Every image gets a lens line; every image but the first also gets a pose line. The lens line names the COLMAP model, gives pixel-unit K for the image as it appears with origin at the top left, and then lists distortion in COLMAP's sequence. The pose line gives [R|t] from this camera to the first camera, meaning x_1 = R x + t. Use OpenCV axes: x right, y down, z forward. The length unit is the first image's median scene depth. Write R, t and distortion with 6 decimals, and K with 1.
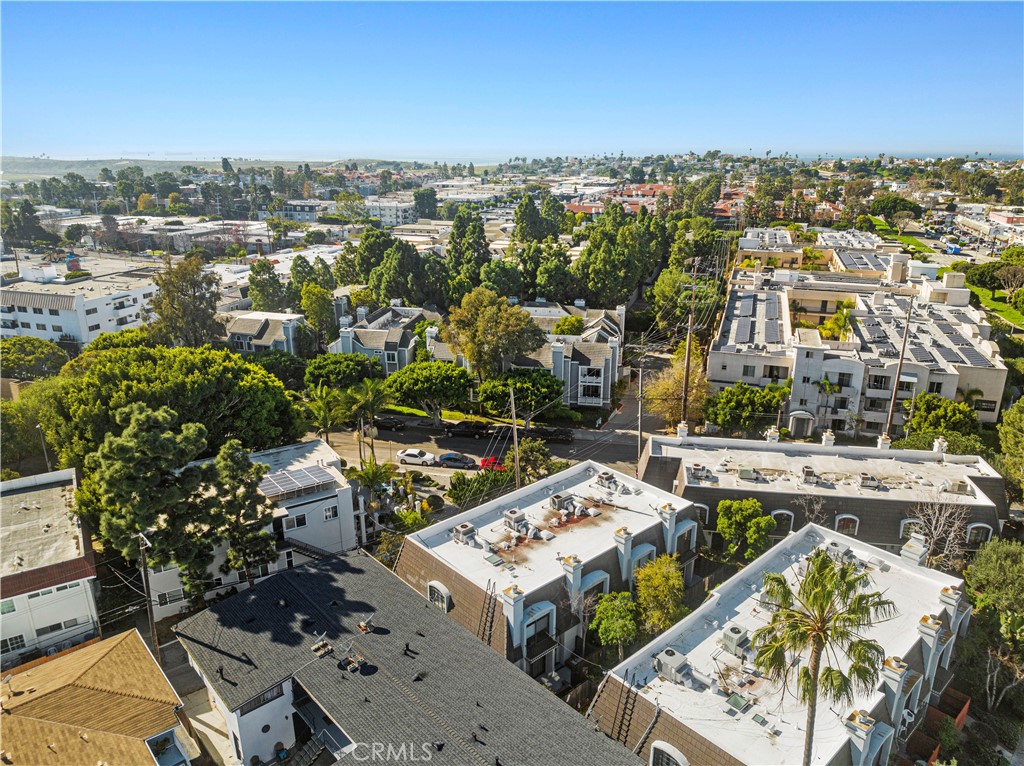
lens RADIAL K [[725.3, 0, 512.0], [0, 725.3, 383.0], [0, 0, 1]] dist [-0.060467, 0.032947]
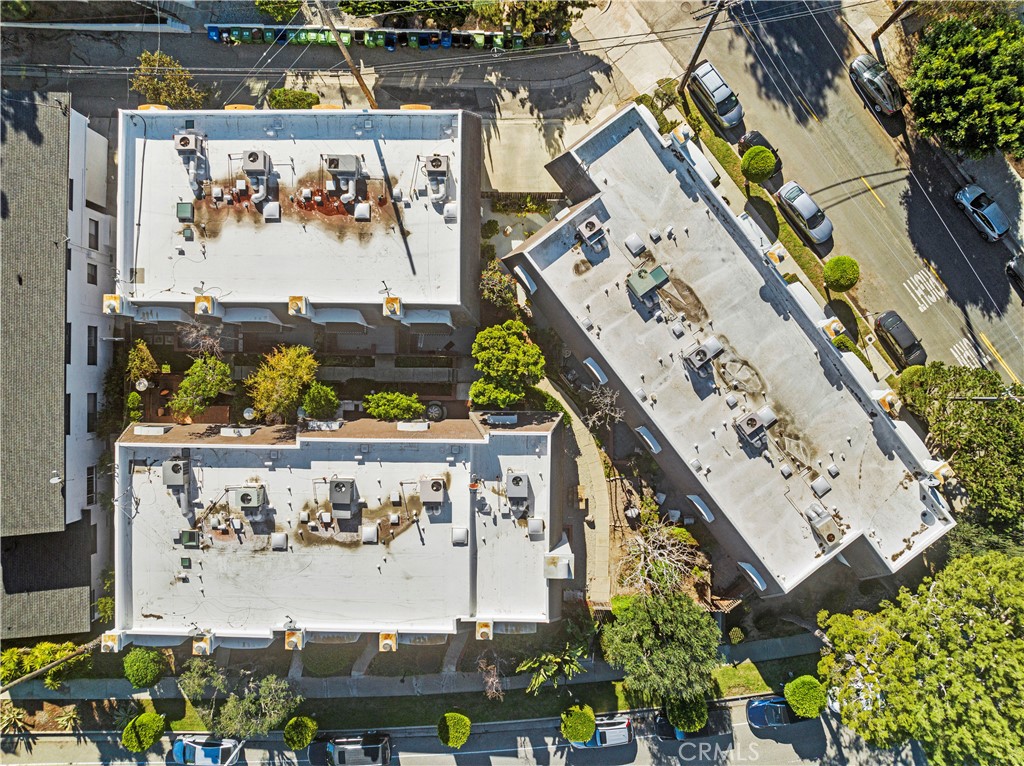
lens RADIAL K [[725.3, 0, 512.0], [0, 725.3, 383.0], [0, 0, 1]] dist [-0.060467, 0.032947]
pose [[0.731712, 0.681598, 0.004653, 0.191908], [-0.213298, 0.222486, 0.951317, -0.288006], [0.647380, -0.697083, 0.308179, 0.429770]]
